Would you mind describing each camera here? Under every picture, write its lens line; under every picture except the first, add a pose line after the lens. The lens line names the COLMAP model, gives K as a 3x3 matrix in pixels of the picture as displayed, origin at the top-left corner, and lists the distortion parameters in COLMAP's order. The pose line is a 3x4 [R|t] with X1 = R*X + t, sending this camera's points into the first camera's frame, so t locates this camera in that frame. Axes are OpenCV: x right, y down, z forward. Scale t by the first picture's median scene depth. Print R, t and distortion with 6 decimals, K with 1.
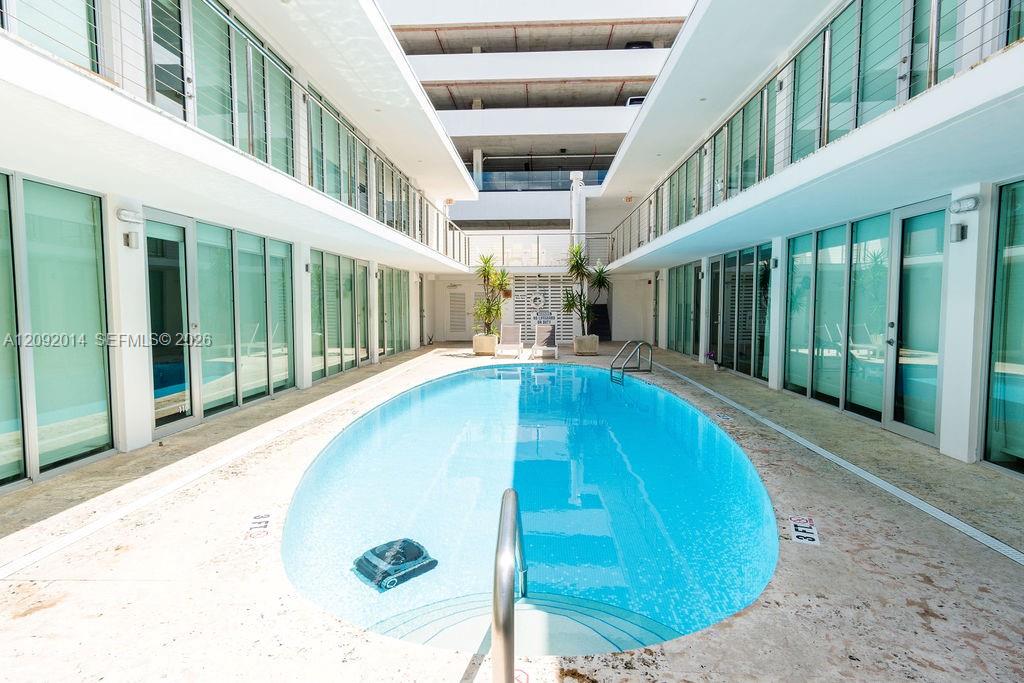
lens RADIAL K [[543.8, 0, 512.0], [0, 543.8, 341.5], [0, 0, 1]] dist [0.004017, 0.001438]
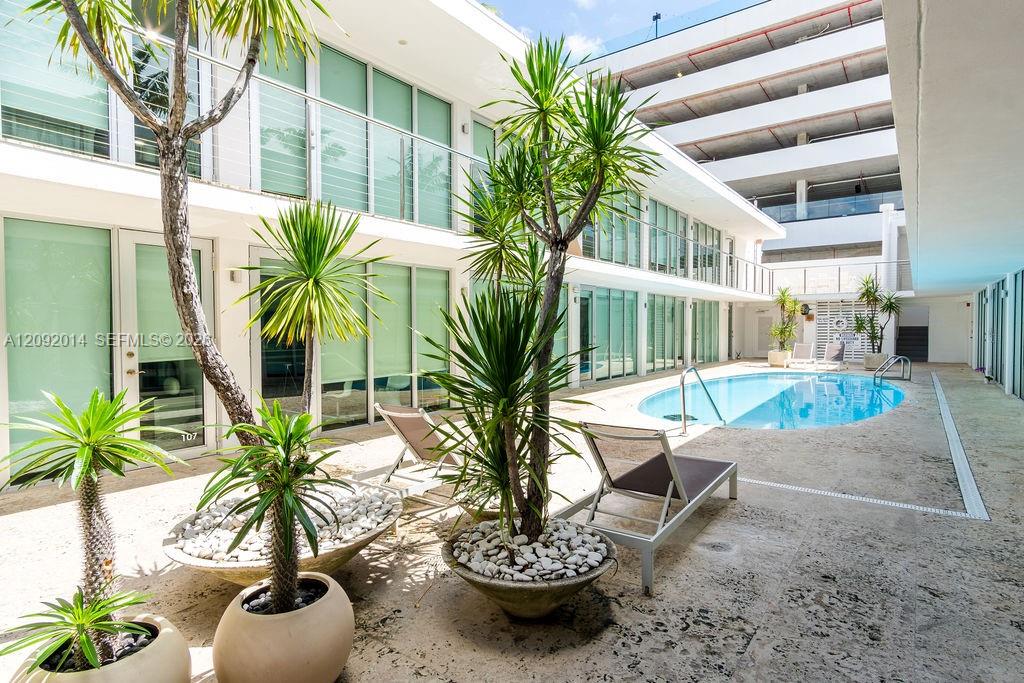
lens RADIAL K [[546.4, 0, 514.8], [0, 546.4, 340.7], [0, 0, 1]] dist [0.001971, 0.000280]
pose [[0.834580, 0.012186, -0.550753, 0.134193], [-0.036571, 0.998775, -0.033319, 0.028131], [0.549672, 0.047949, 0.834003, -0.384280]]
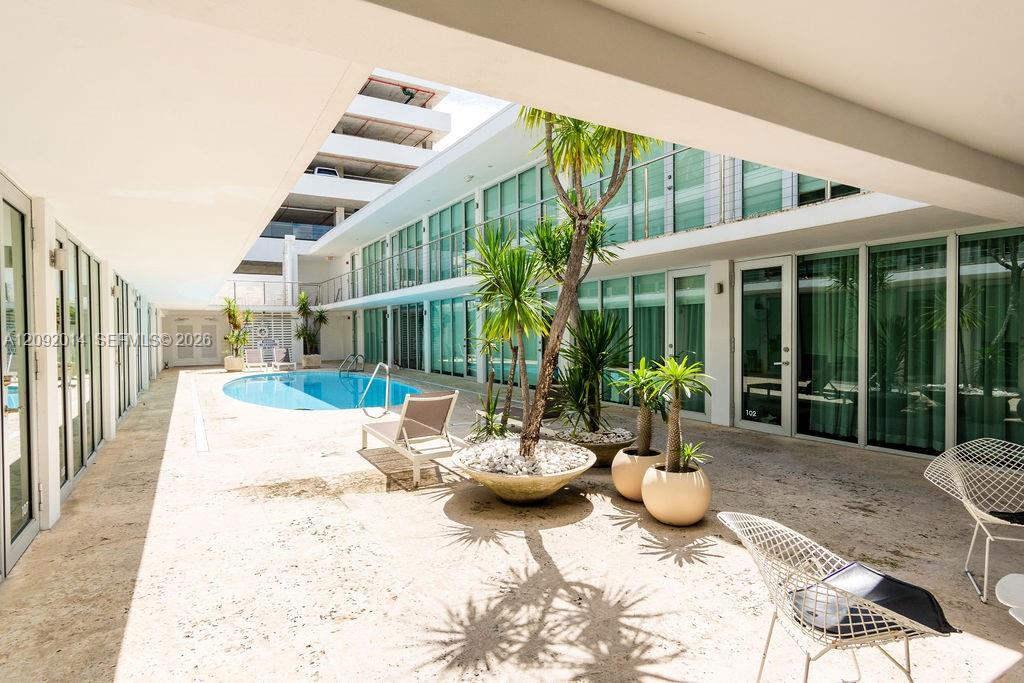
lens RADIAL K [[546.4, 0, 514.8], [0, 546.4, 340.7], [0, 0, 1]] dist [0.001971, 0.000280]
pose [[0.829703, -0.017119, 0.557943, -0.227676], [0.048527, 0.997957, -0.041545, 0.037705], [-0.556092, 0.061545, 0.828839, -0.522196]]
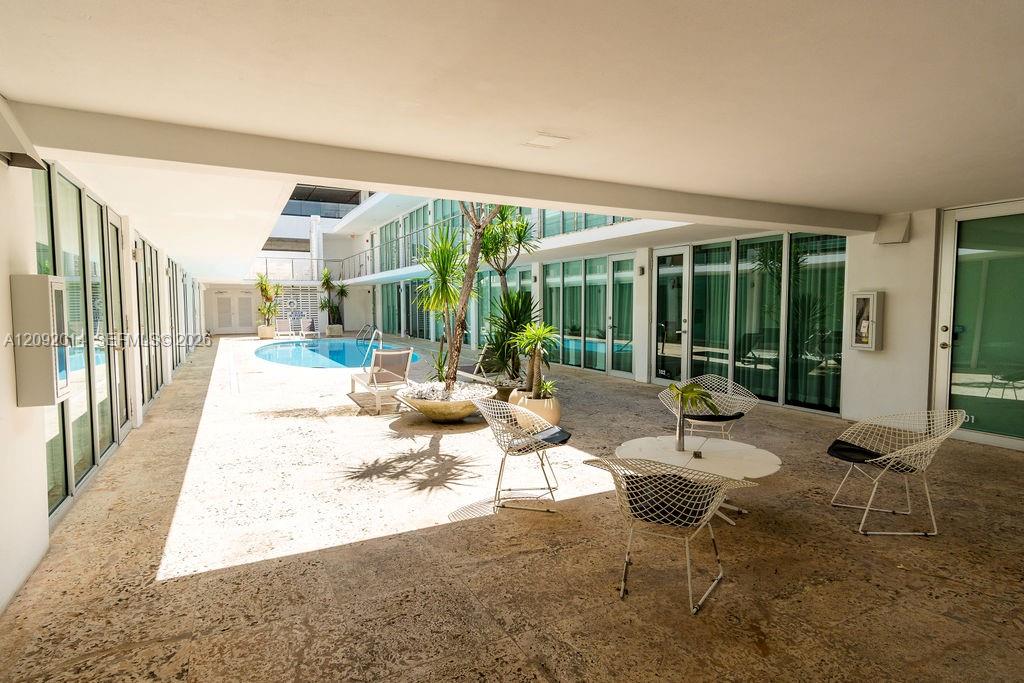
lens RADIAL K [[550.6, 0, 514.1], [0, 550.6, 344.5], [0, 0, 1]] dist [0.003748, 0.001001]
pose [[0.862679, -0.037371, 0.504369, -0.230595], [0.037559, 0.999246, 0.009796, 0.050385], [-0.504355, 0.010493, 0.863432, -0.689678]]
